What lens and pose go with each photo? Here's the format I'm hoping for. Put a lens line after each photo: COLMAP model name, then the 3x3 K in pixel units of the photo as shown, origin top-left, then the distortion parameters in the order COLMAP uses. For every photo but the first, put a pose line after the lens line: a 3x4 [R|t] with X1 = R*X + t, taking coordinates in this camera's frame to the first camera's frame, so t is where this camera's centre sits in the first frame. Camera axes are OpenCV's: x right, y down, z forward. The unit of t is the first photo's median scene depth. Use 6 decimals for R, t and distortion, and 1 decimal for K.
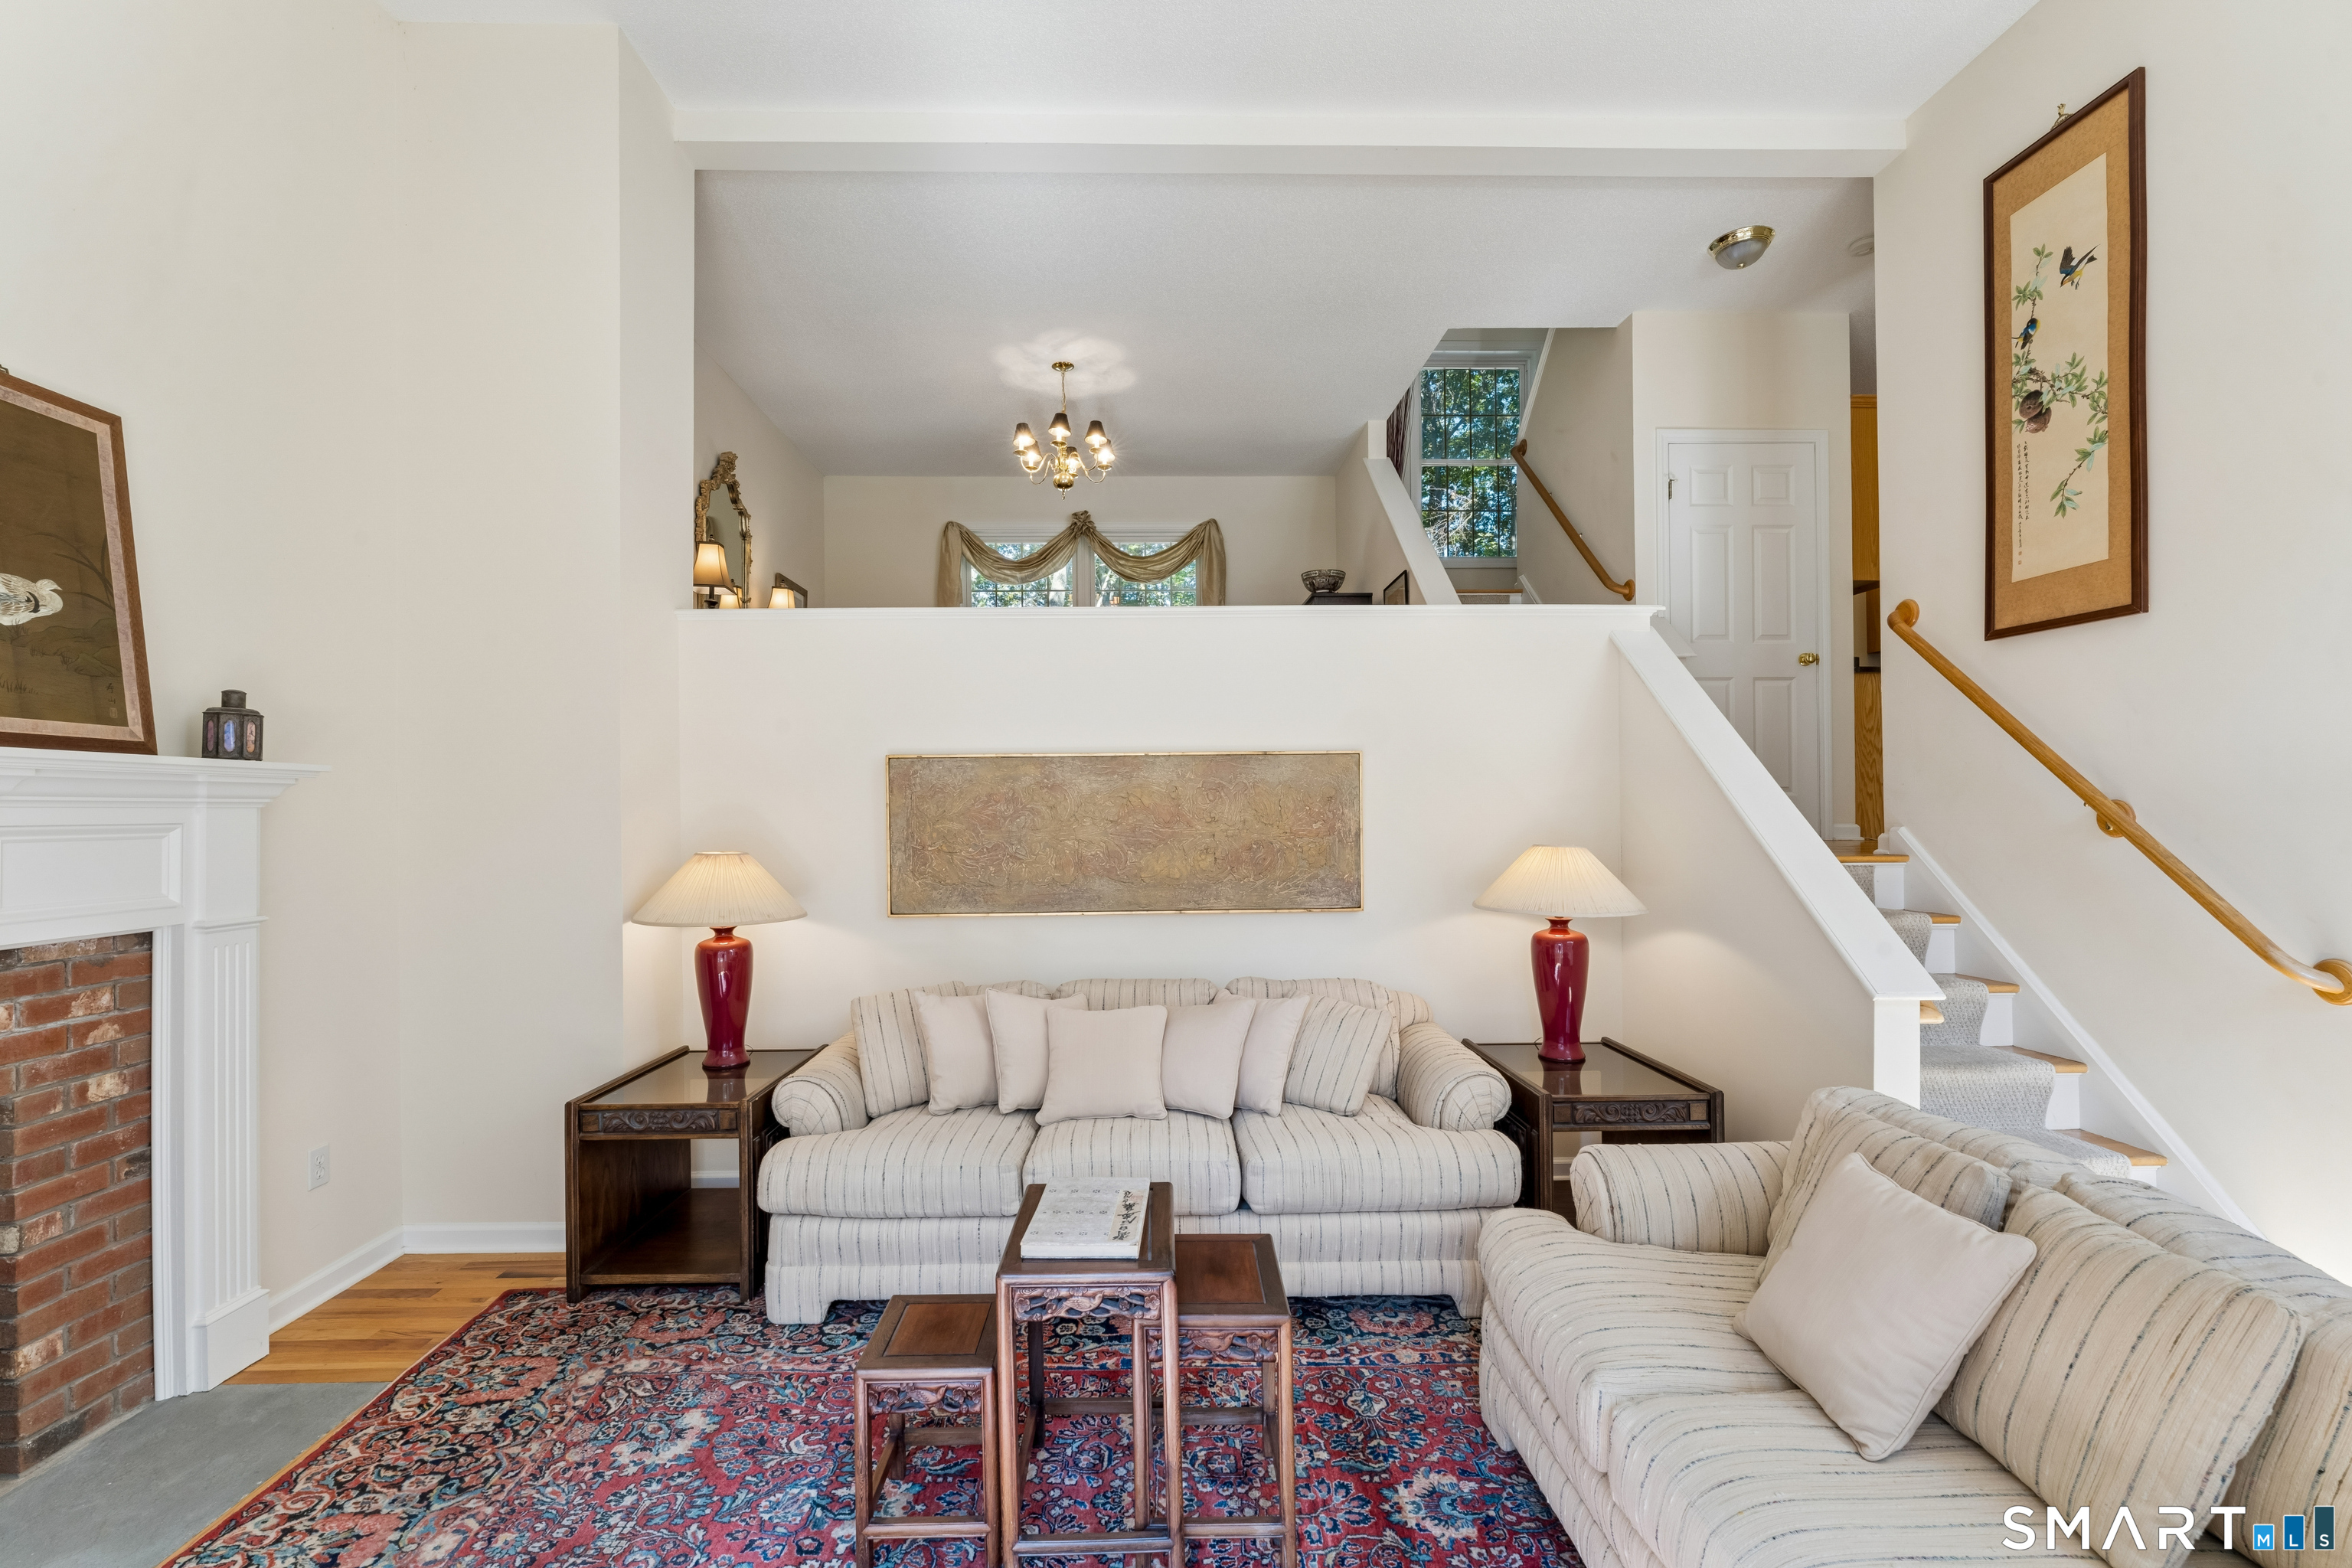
lens RADIAL K [[1014.3, 0, 1162.5], [0, 1014.3, 797.2], [0, 0, 1]] dist [0.003363, -0.000290]
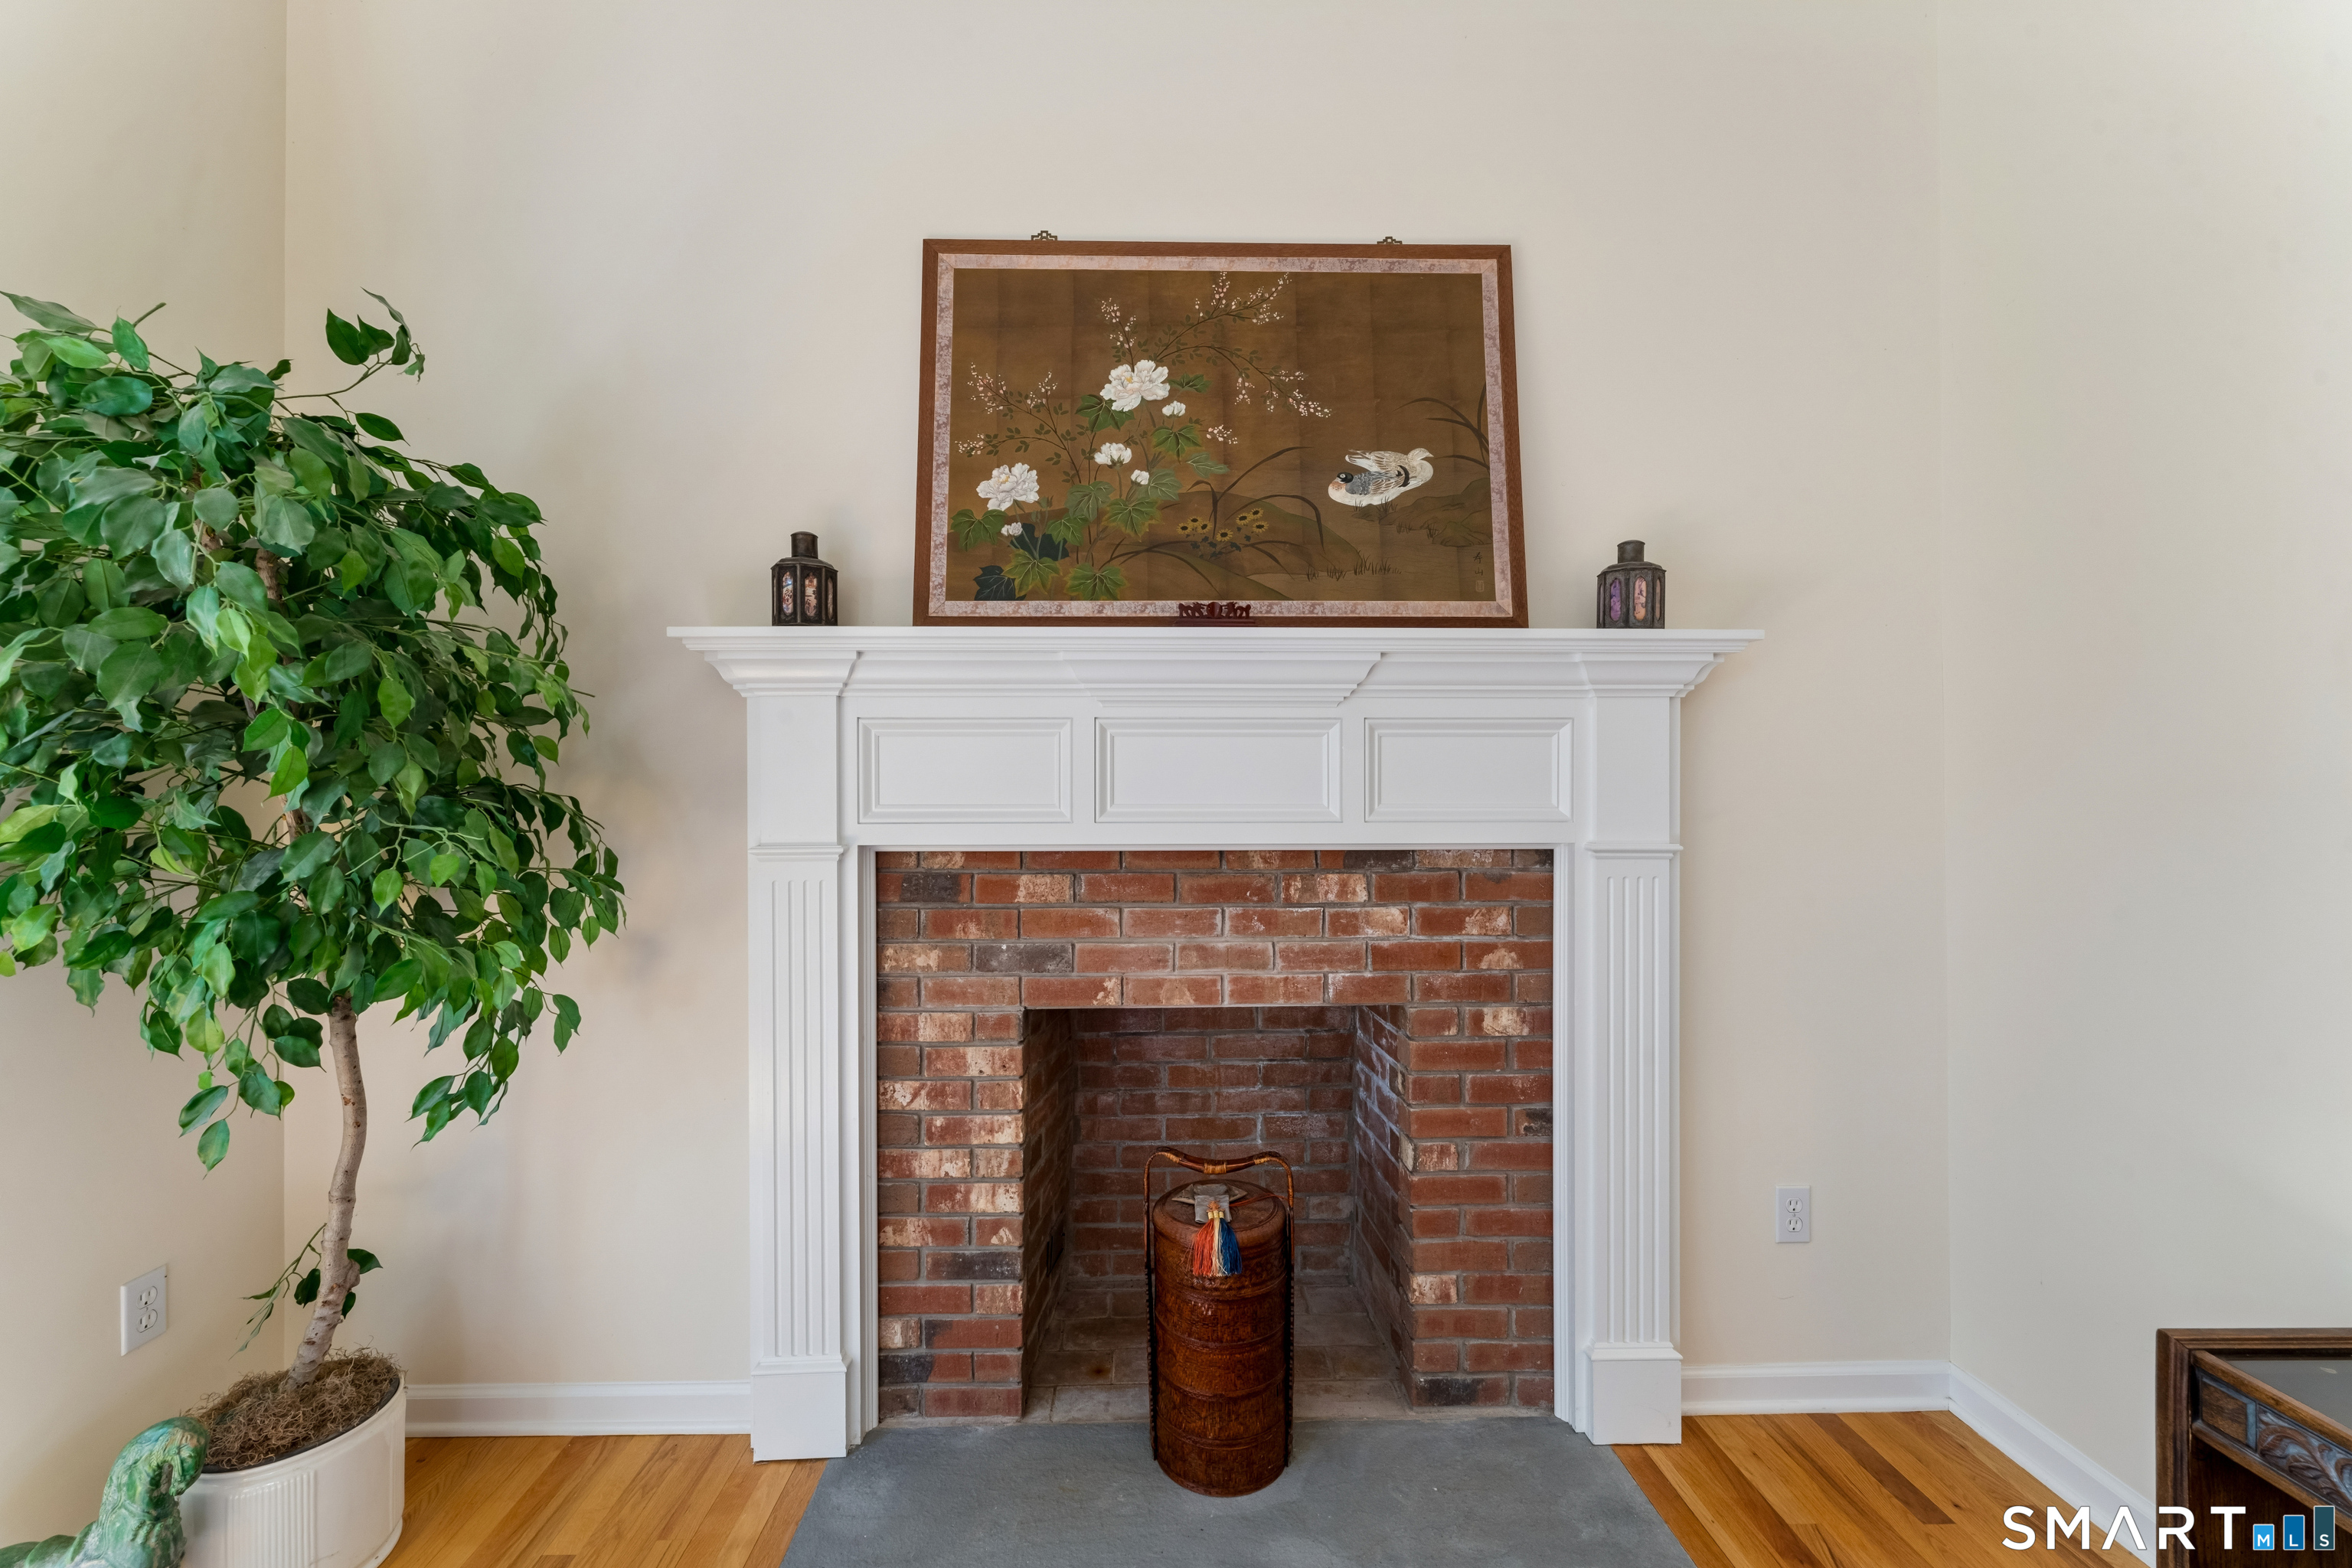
lens RADIAL K [[948.5, 0, 1162.5], [0, 948.5, 779.6], [0, 0, 1]] dist [-0.007955, 0.000130]
pose [[0.000034, 0.003673, -0.999993, -0.231291], [0.013580, 0.999901, 0.003673, 0.071721], [0.999908, -0.013580, -0.000016, 0.719087]]
